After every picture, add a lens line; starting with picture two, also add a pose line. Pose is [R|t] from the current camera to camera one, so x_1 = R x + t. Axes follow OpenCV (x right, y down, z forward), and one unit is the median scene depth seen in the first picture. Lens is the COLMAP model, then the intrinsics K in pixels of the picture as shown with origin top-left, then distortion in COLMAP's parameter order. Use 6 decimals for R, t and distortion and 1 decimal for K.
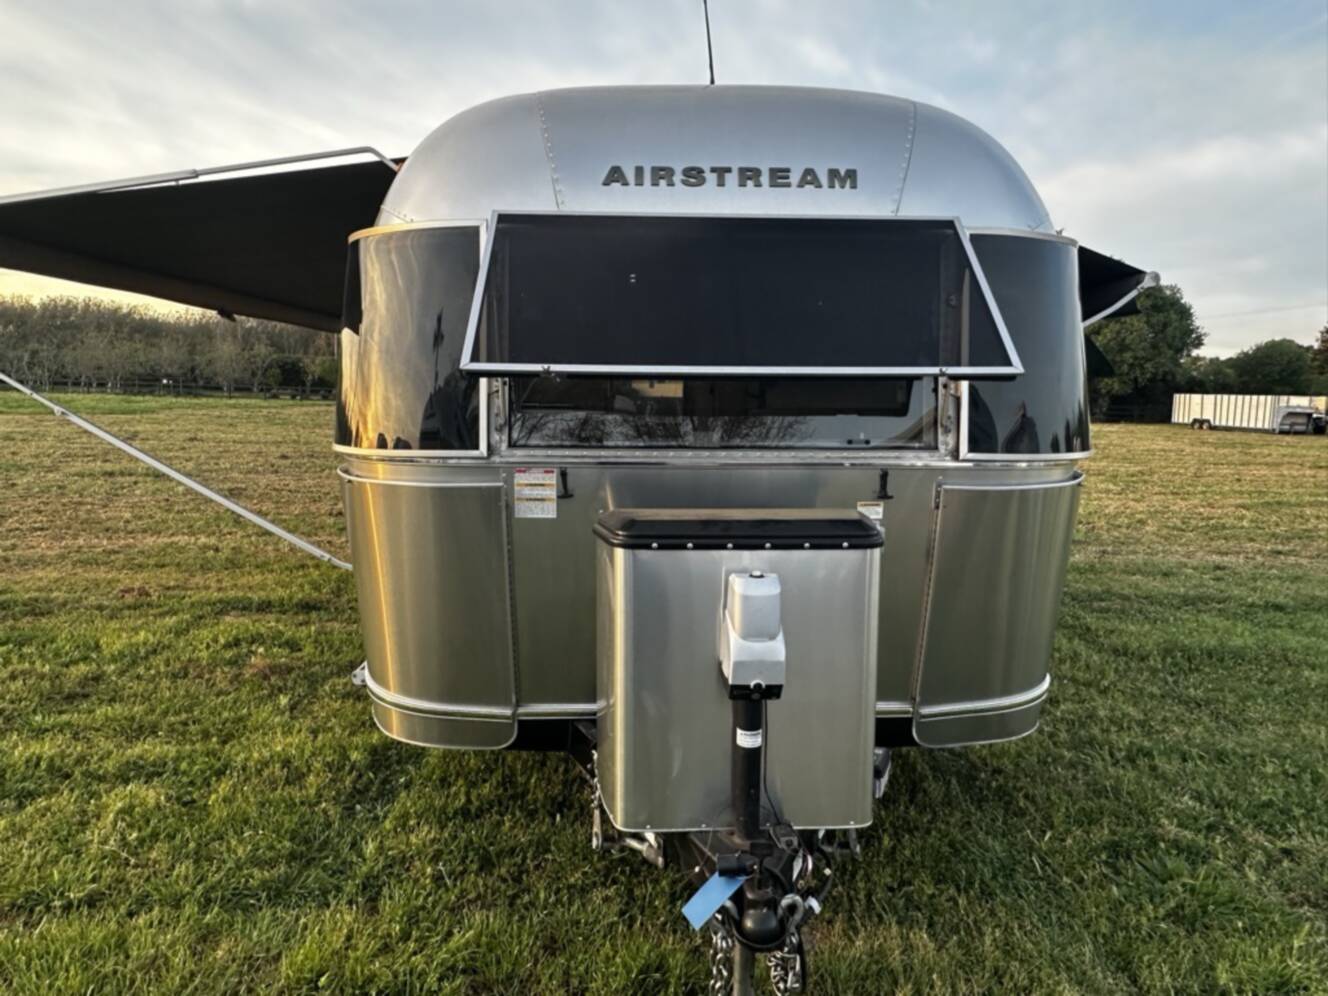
lens RADIAL K [[875.2, 0, 668.8], [0, 875.2, 505.8], [0, 0, 1]] dist [-0.004053, 0.004104]
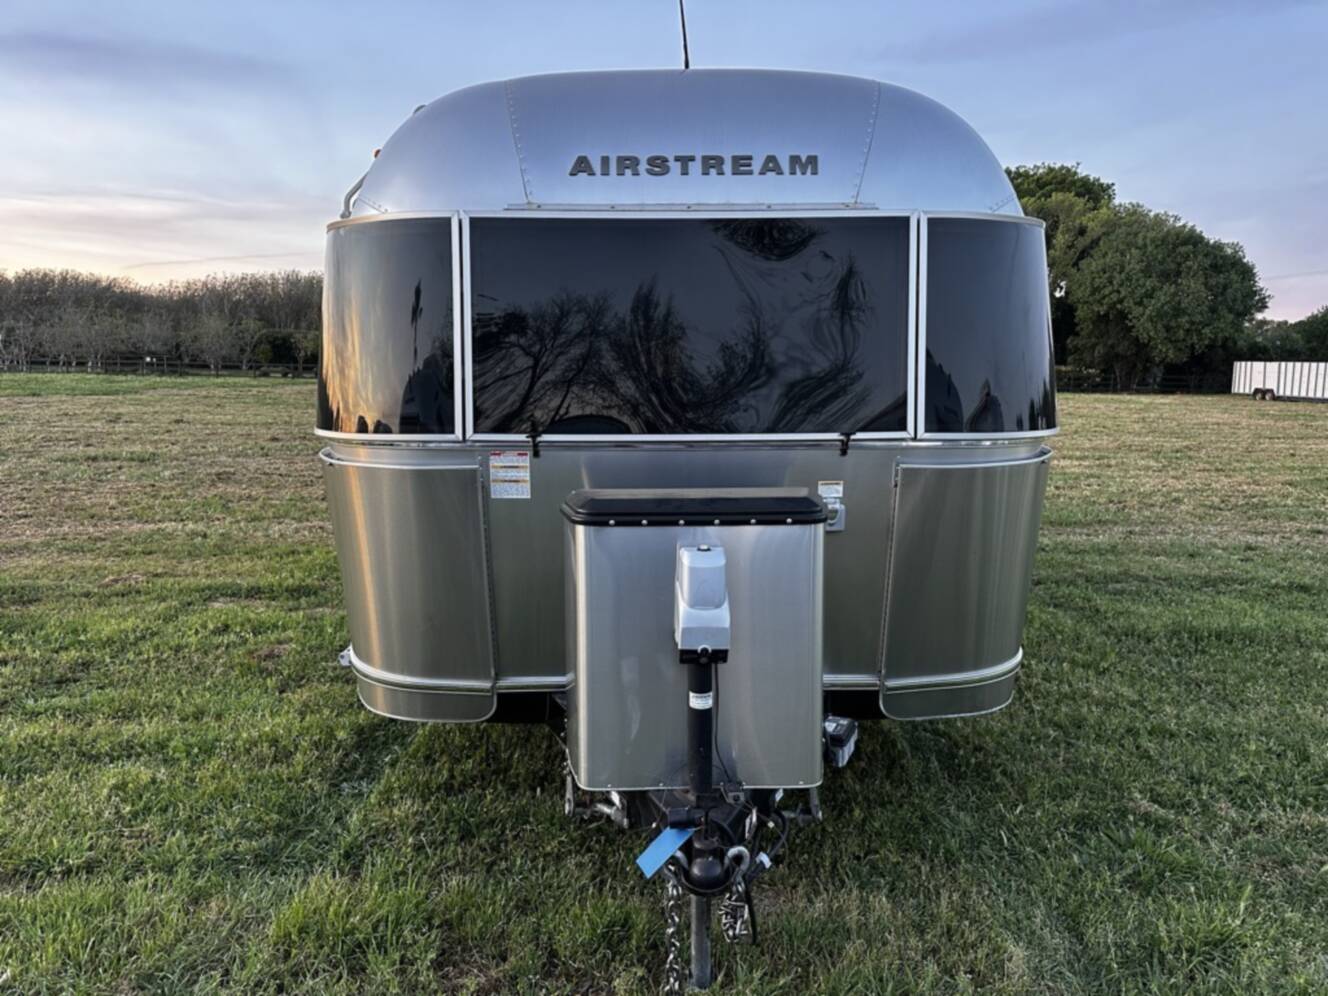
lens RADIAL K [[962.1, 0, 676.5], [0, 962.1, 497.7], [0, 0, 1]] dist [0.039506, -0.046254]
pose [[0.999676, -0.007443, -0.024340, 0.067299], [0.007664, 0.999930, 0.009002, 0.004014], [0.024272, -0.009186, 0.999663, -0.126548]]
